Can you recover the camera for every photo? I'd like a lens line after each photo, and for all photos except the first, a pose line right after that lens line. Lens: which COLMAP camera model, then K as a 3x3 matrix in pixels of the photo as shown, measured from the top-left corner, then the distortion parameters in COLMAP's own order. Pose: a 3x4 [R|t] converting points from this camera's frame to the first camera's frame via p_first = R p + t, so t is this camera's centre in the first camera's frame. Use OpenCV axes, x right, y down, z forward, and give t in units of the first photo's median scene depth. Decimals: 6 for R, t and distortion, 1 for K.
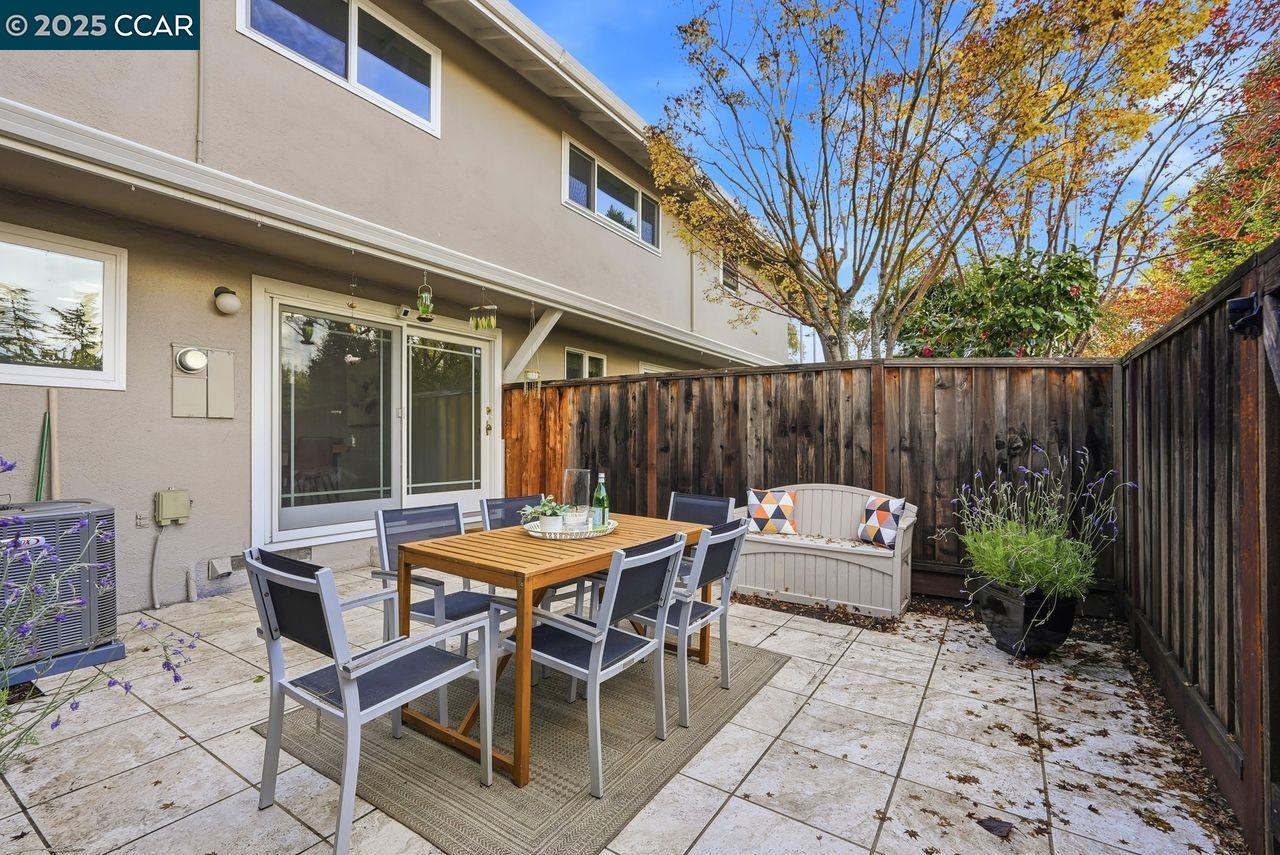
lens RADIAL K [[579.7, 0, 639.0], [0, 579.7, 436.0], [0, 0, 1]] dist [-0.010062, 0.000382]
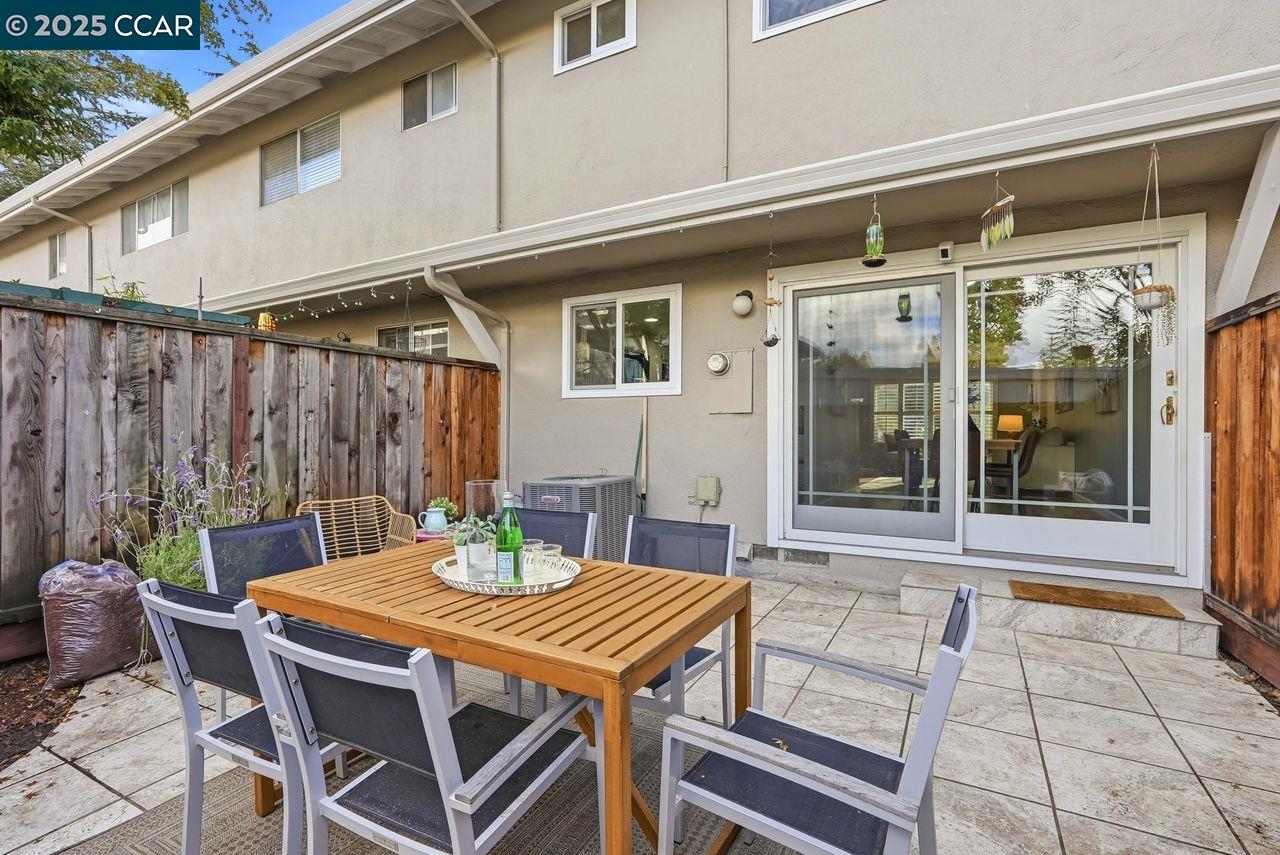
lens RADIAL K [[579.7, 0, 639.0], [0, 579.7, 436.0], [0, 0, 1]] dist [-0.010062, 0.000382]
pose [[0.069701, 0.009725, -0.997521, 0.369834], [0.008641, 0.999909, 0.010352, -0.001607], [0.997531, -0.009341, 0.069610, 0.782863]]
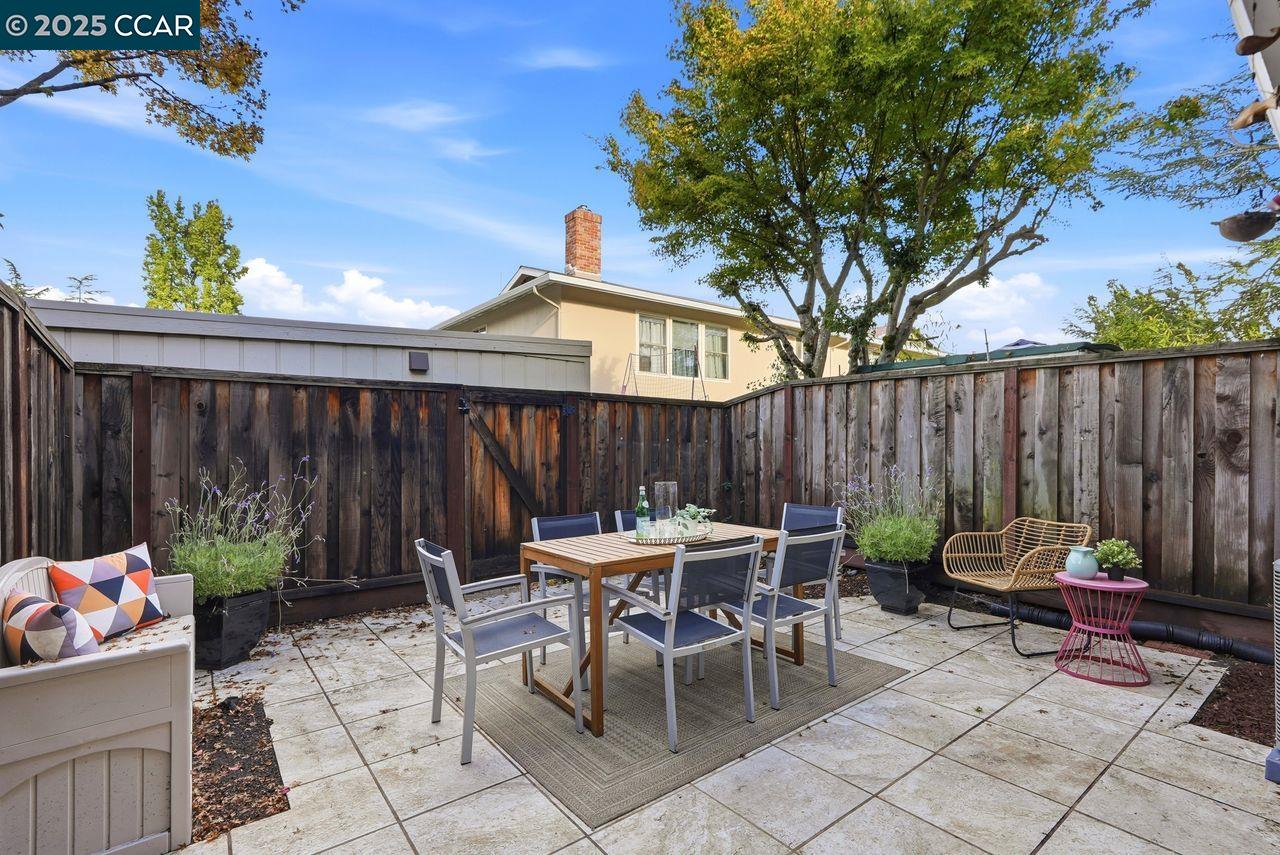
lens RADIAL K [[579.7, 0, 639.0], [0, 579.7, 436.0], [0, 0, 1]] dist [-0.010062, 0.000382]
pose [[-0.942394, -0.003765, 0.334484, -0.311693], [-0.007237, 0.999932, -0.009135, -0.016519], [-0.334427, -0.011029, -0.942357, 1.479399]]
